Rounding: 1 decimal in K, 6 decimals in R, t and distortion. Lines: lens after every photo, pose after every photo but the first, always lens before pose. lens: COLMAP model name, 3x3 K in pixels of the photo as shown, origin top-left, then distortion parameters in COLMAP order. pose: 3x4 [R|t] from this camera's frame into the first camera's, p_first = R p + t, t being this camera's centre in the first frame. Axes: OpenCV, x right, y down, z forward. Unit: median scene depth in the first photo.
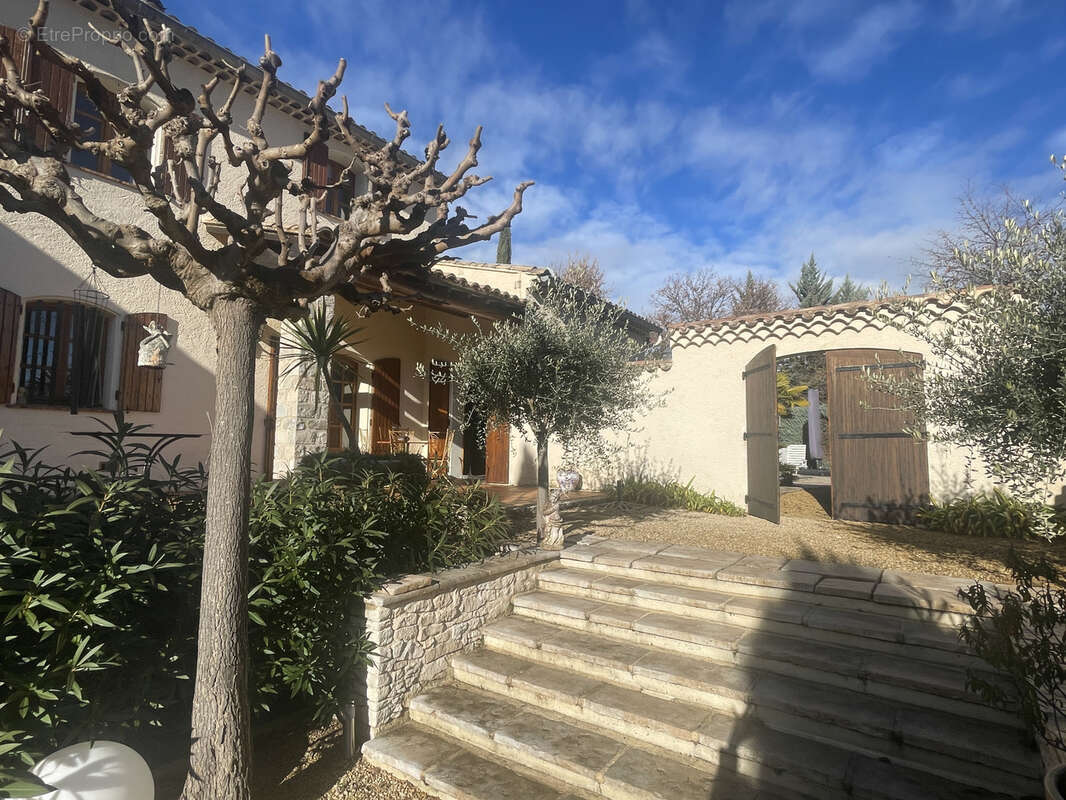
lens RADIAL K [[560.7, 0, 529.3], [0, 560.7, 396.6], [0, 0, 1]] dist [-0.012212, 0.002124]
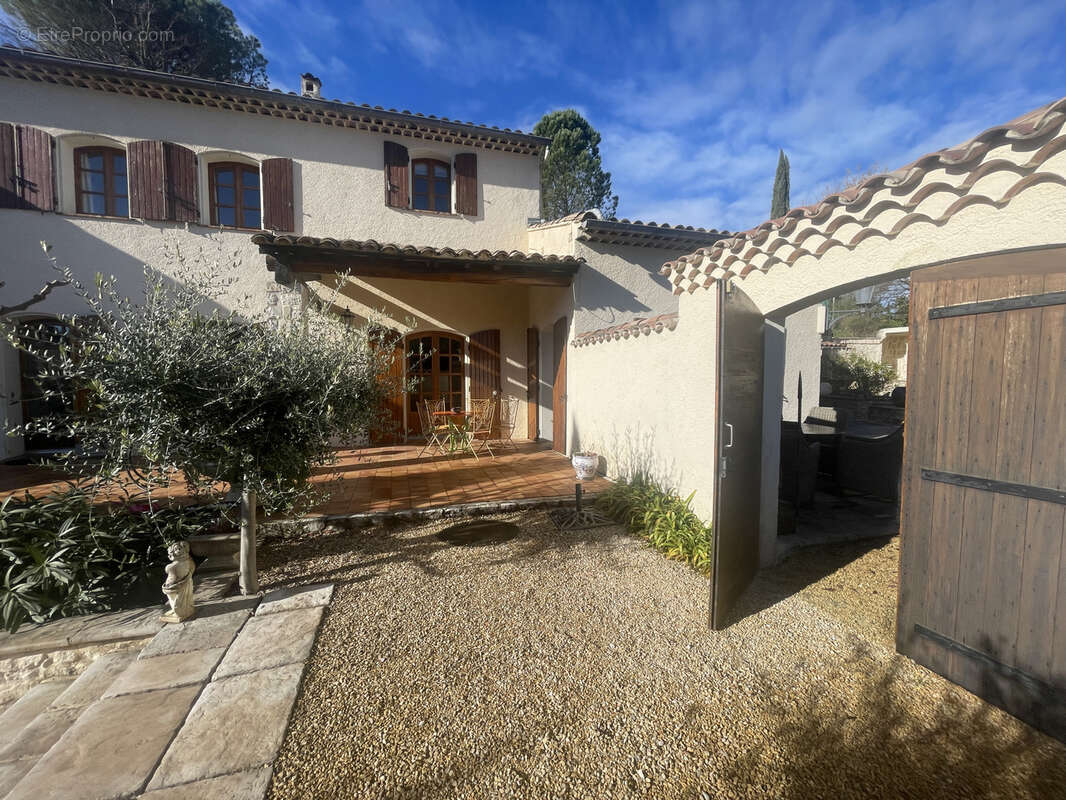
lens RADIAL K [[429.7, 0, 532.1], [0, 429.7, 398.4], [0, 0, 1]] dist [-0.000502, -0.001724]
pose [[0.791299, 0.019138, -0.611130, 1.226245], [0.066155, 0.990963, 0.116691, -0.102513], [0.607840, -0.132766, 0.782882, 1.354044]]
